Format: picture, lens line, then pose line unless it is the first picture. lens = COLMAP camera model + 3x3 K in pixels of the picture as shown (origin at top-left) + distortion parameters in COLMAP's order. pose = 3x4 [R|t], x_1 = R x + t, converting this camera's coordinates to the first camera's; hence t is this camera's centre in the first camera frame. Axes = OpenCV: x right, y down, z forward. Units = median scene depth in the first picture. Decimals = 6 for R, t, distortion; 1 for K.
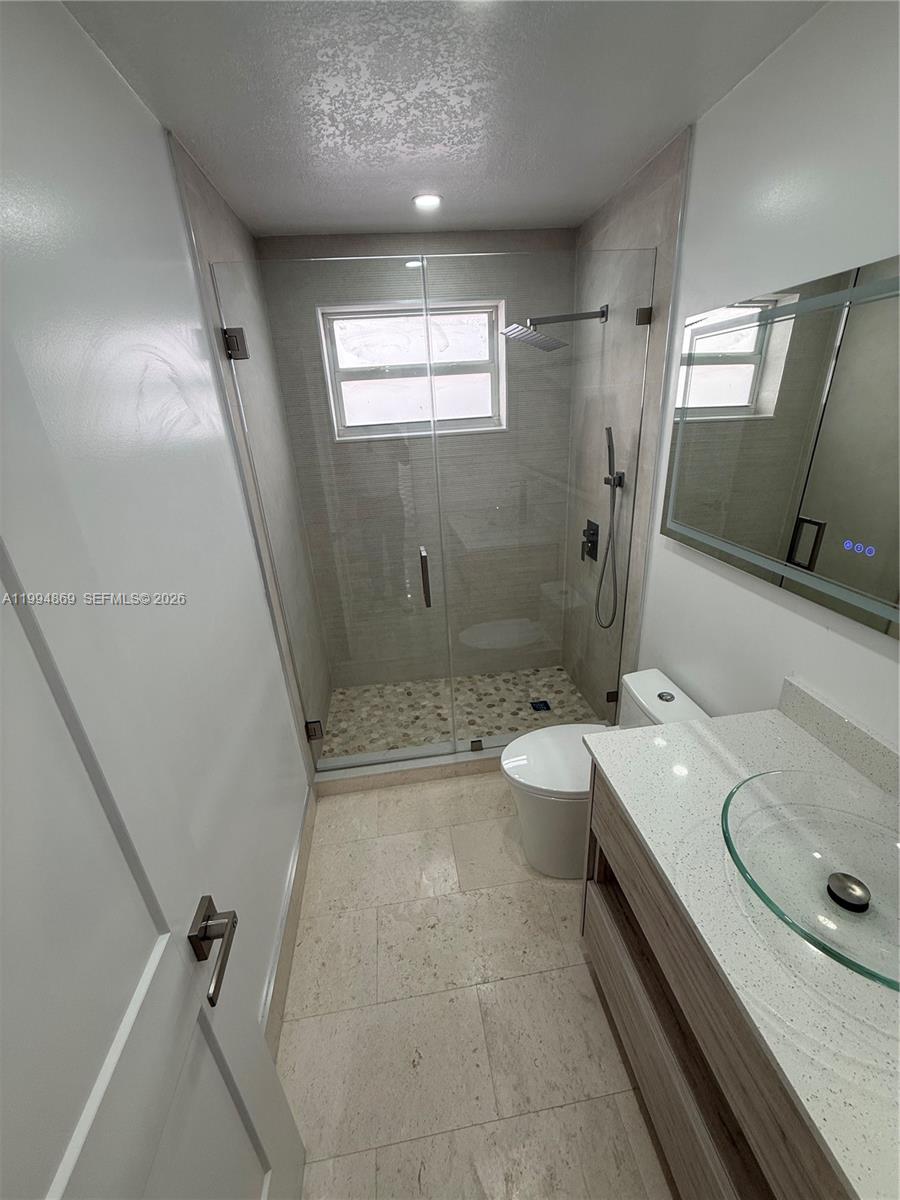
lens RADIAL K [[478.5, 0, 448.7], [0, 478.5, 596.2], [0, 0, 1]] dist [0.000281, -0.000119]
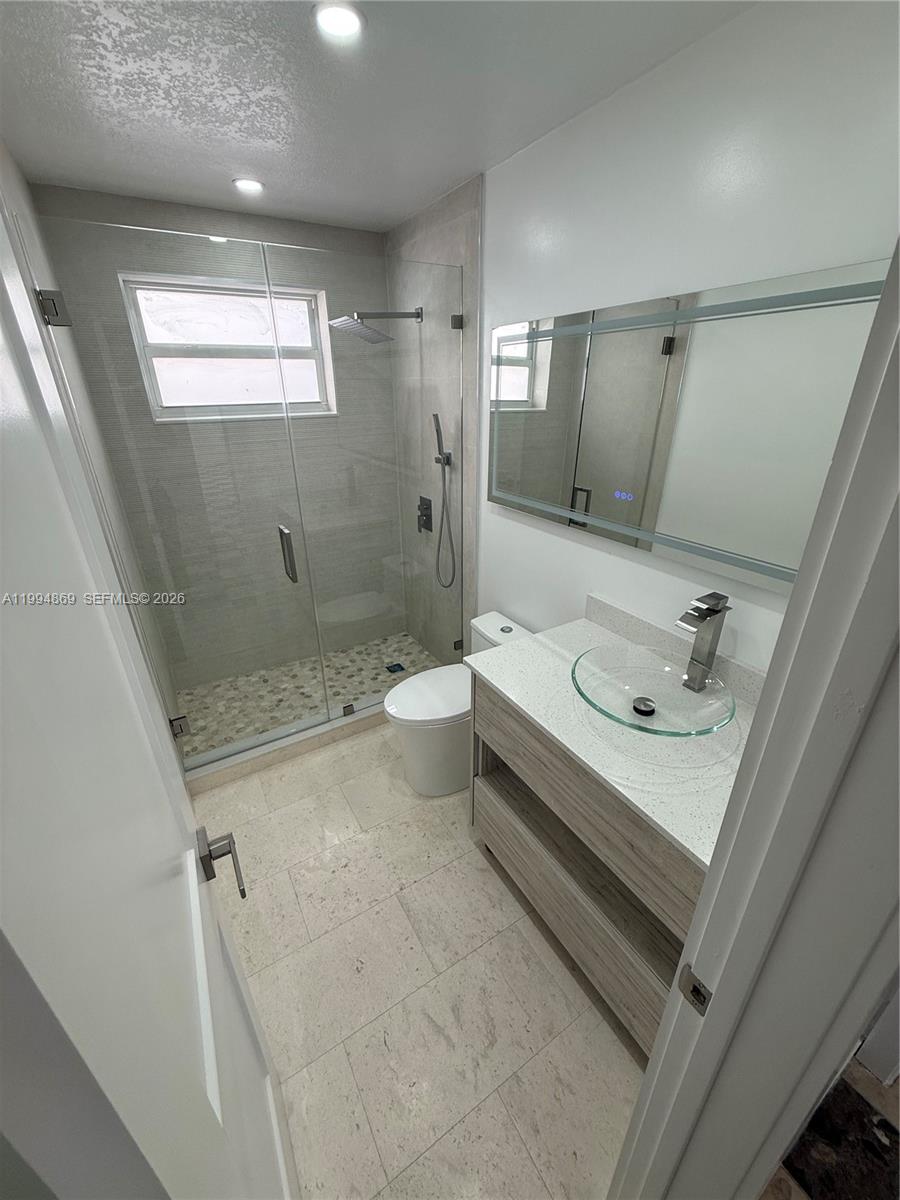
lens RADIAL K [[478.5, 0, 448.7], [0, 478.5, 596.2], [0, 0, 1]] dist [0.000281, -0.000119]
pose [[0.916586, -0.118479, 0.381881, -0.130117], [0.111632, 0.992939, 0.040121, 0.045403], [-0.383939, 0.005856, 0.923340, -0.089647]]
